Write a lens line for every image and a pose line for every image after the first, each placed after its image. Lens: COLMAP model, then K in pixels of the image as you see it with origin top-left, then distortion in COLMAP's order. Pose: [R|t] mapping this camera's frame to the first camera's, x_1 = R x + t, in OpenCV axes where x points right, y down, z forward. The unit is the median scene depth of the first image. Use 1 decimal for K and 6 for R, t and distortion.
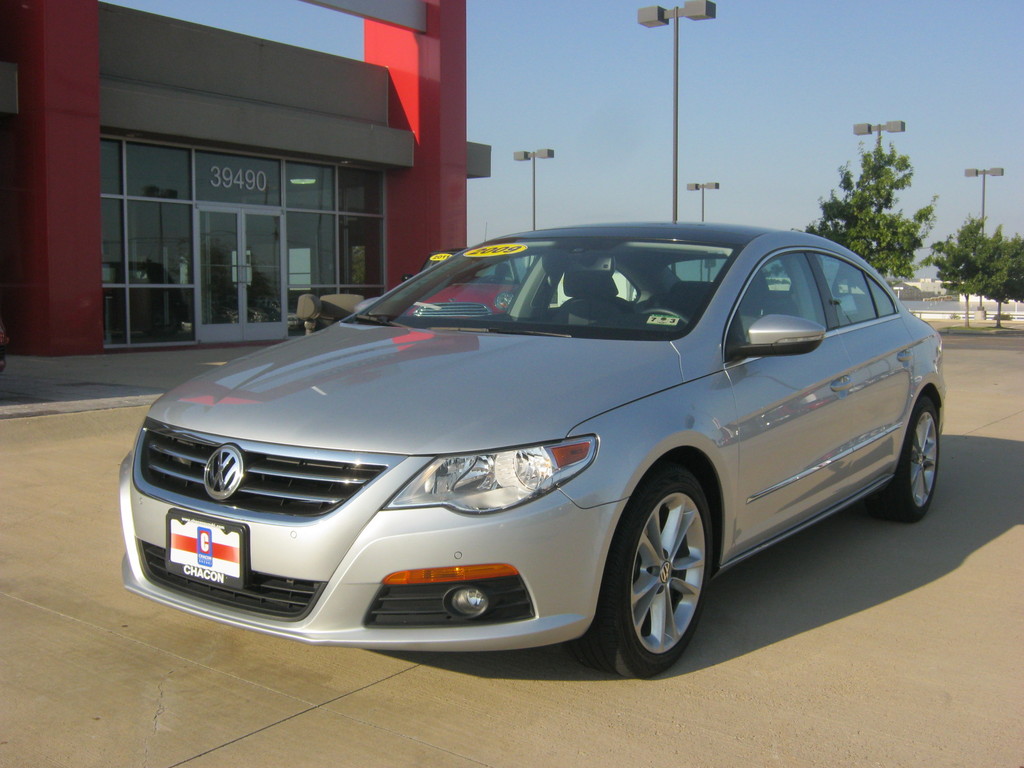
lens RADIAL K [[1138.8, 0, 512.0], [0, 1138.8, 384.0], [0, 0, 1]] dist [-0.105166, 0.058468]
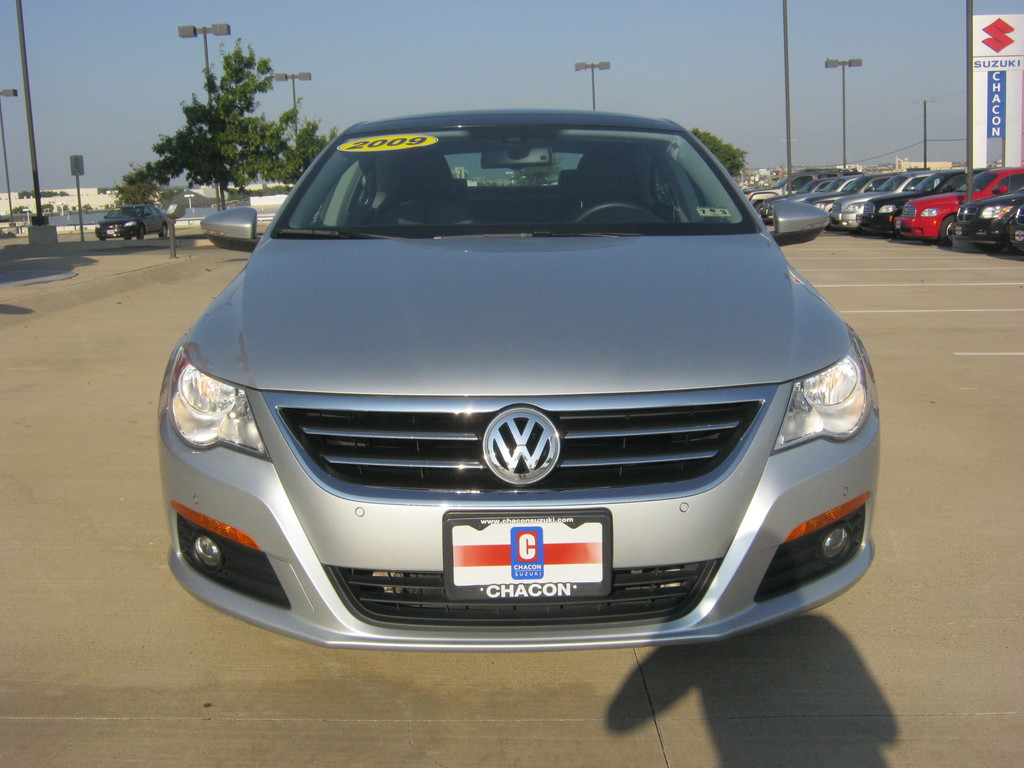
lens RADIAL K [[1138.8, 0, 512.0], [0, 1138.8, 384.0], [0, 0, 1]] dist [-0.105166, 0.058468]
pose [[0.815823, -0.133001, 0.562799, -0.592671], [0.087951, 0.990409, 0.106562, -0.033685], [-0.571574, -0.037437, 0.819696, 0.375946]]
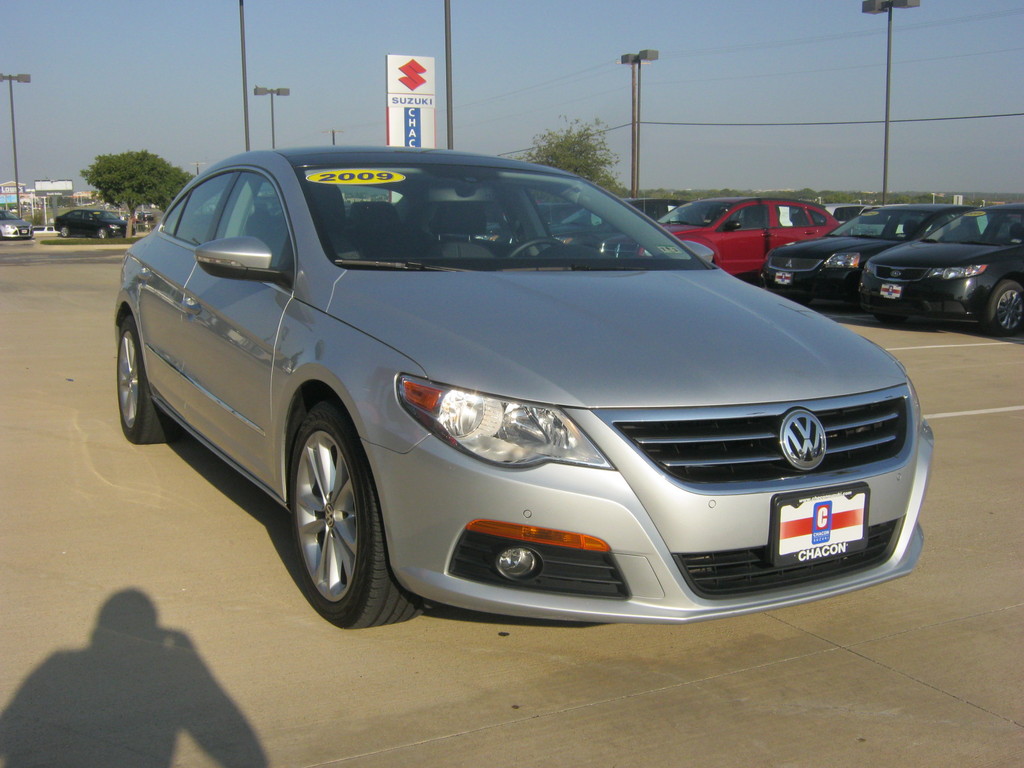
lens RADIAL K [[1138.8, 0, 512.0], [0, 1138.8, 384.0], [0, 0, 1]] dist [-0.105166, 0.058468]
pose [[0.423598, -0.149525, 0.893424, -1.039631], [0.075232, 0.988682, 0.129798, -0.090702], [-0.902721, 0.012232, 0.430053, 0.739299]]
